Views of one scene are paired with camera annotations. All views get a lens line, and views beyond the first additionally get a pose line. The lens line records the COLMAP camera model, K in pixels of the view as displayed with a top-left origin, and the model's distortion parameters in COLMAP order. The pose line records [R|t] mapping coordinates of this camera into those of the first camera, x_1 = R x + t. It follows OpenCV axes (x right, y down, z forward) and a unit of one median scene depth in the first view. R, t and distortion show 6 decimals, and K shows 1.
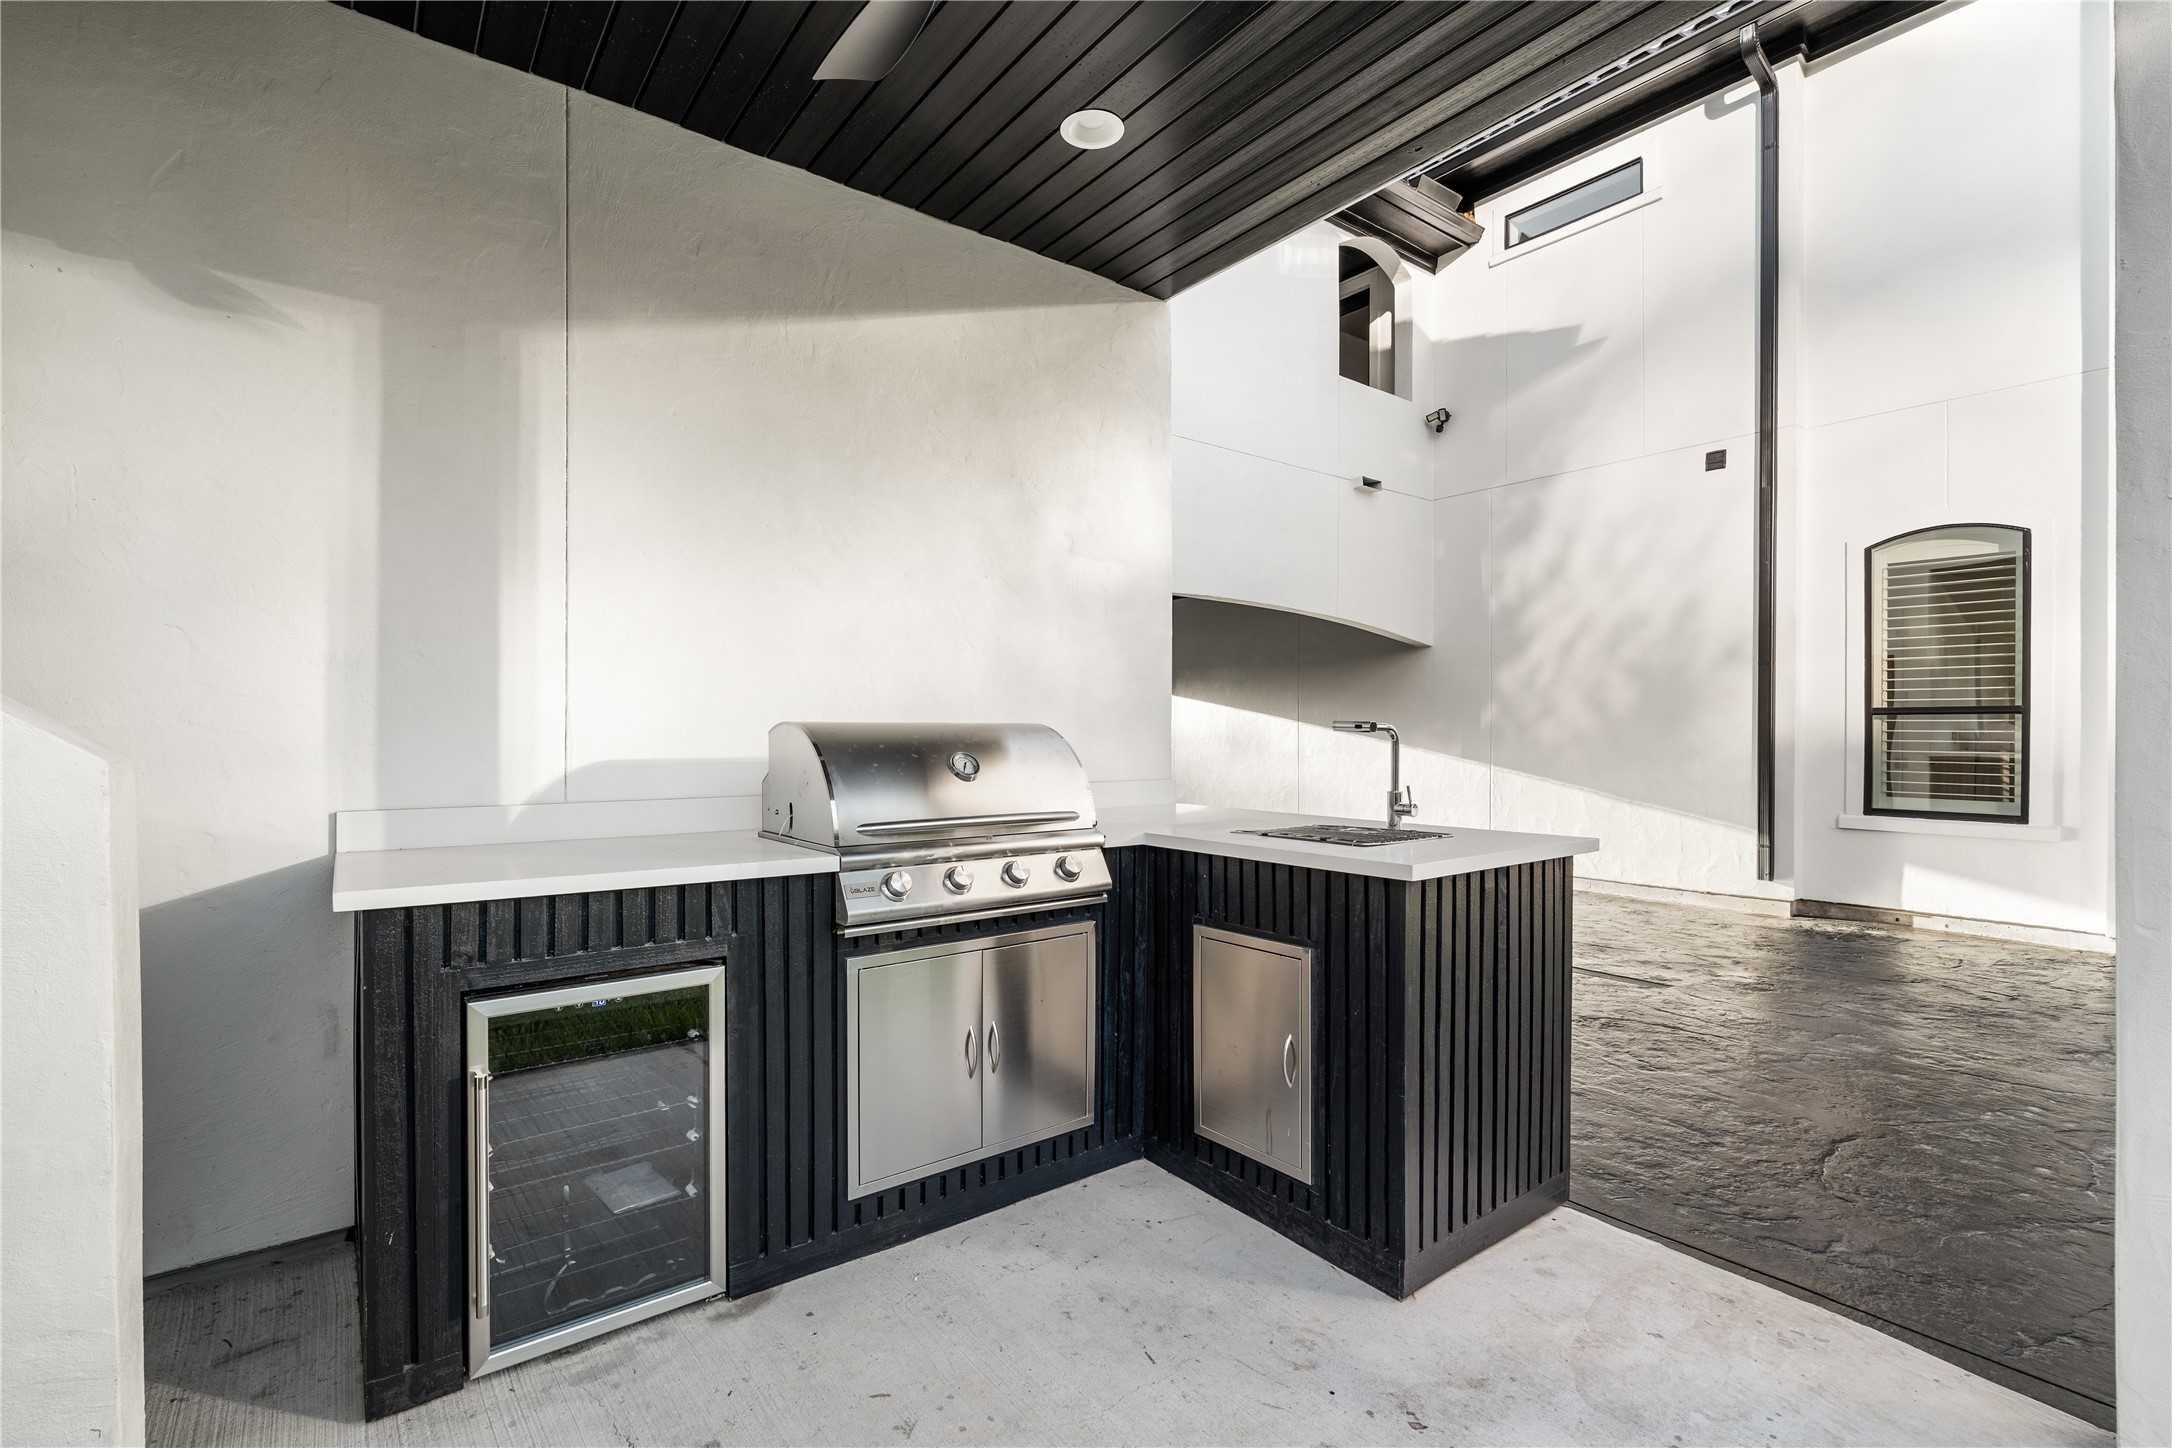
lens RADIAL K [[979.1, 0, 1082.9], [0, 979.1, 733.9], [0, 0, 1]] dist [-0.009047, 0.000870]
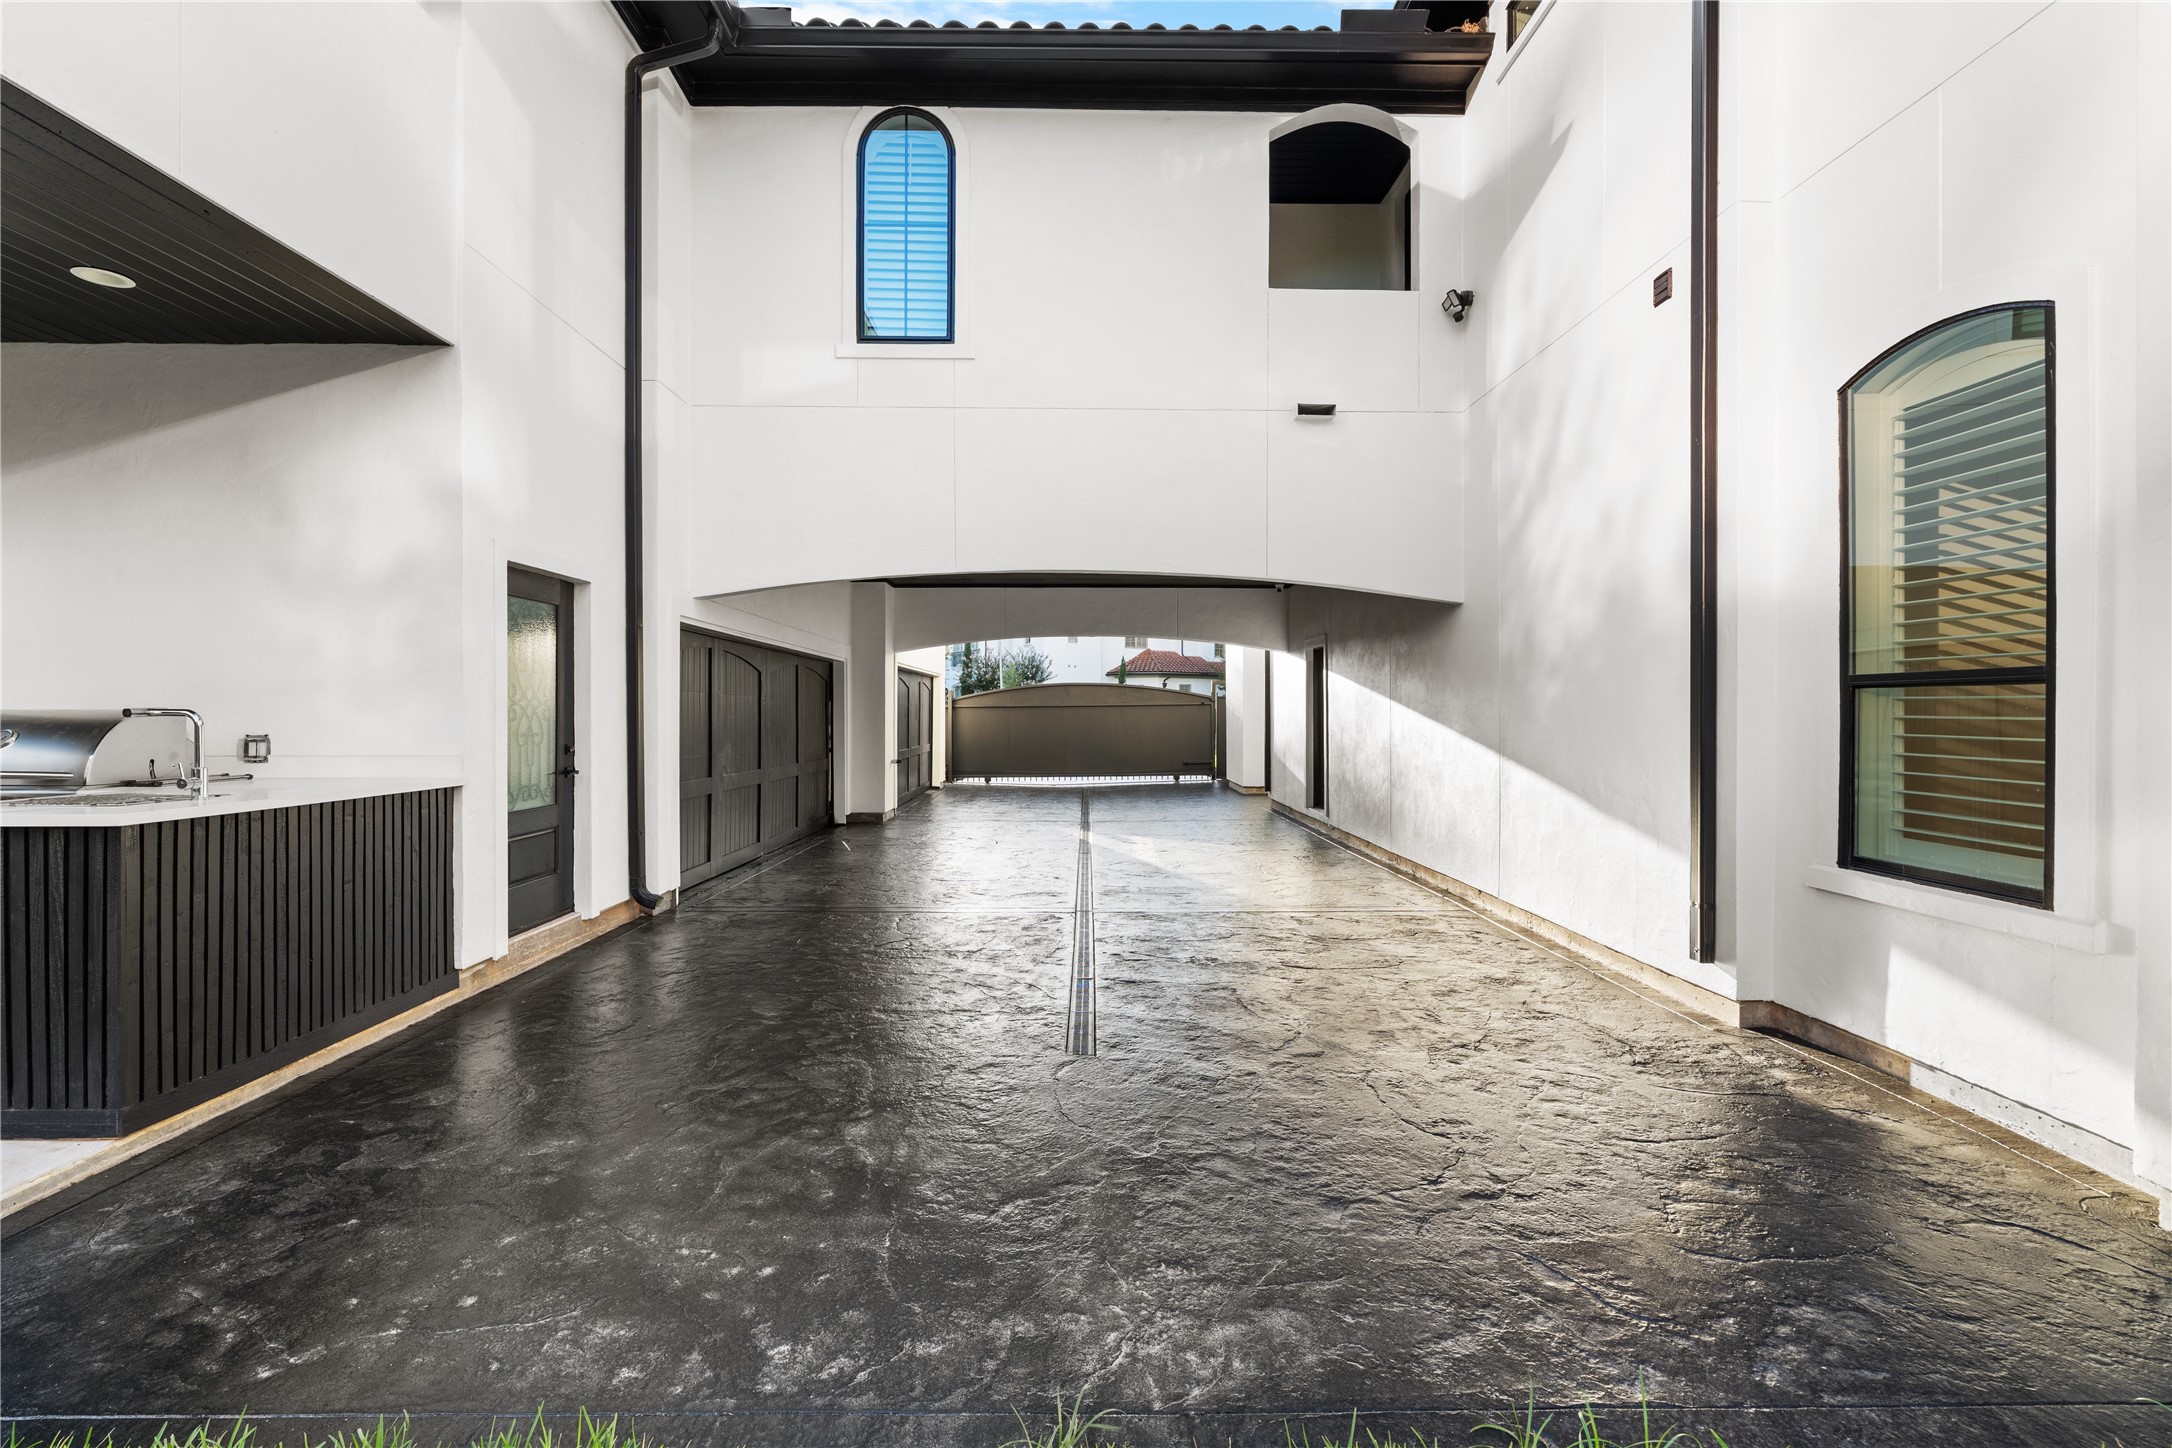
lens RADIAL K [[979.1, 0, 1080.9], [0, 979.1, 711.8], [0, 0, 1]] dist [-0.009047, 0.000870]
pose [[0.803920, 0.000426, -0.594737, 0.780906], [-0.003247, 0.999988, -0.003674, -0.002031], [0.594728, 0.004884, 0.803912, 0.292119]]
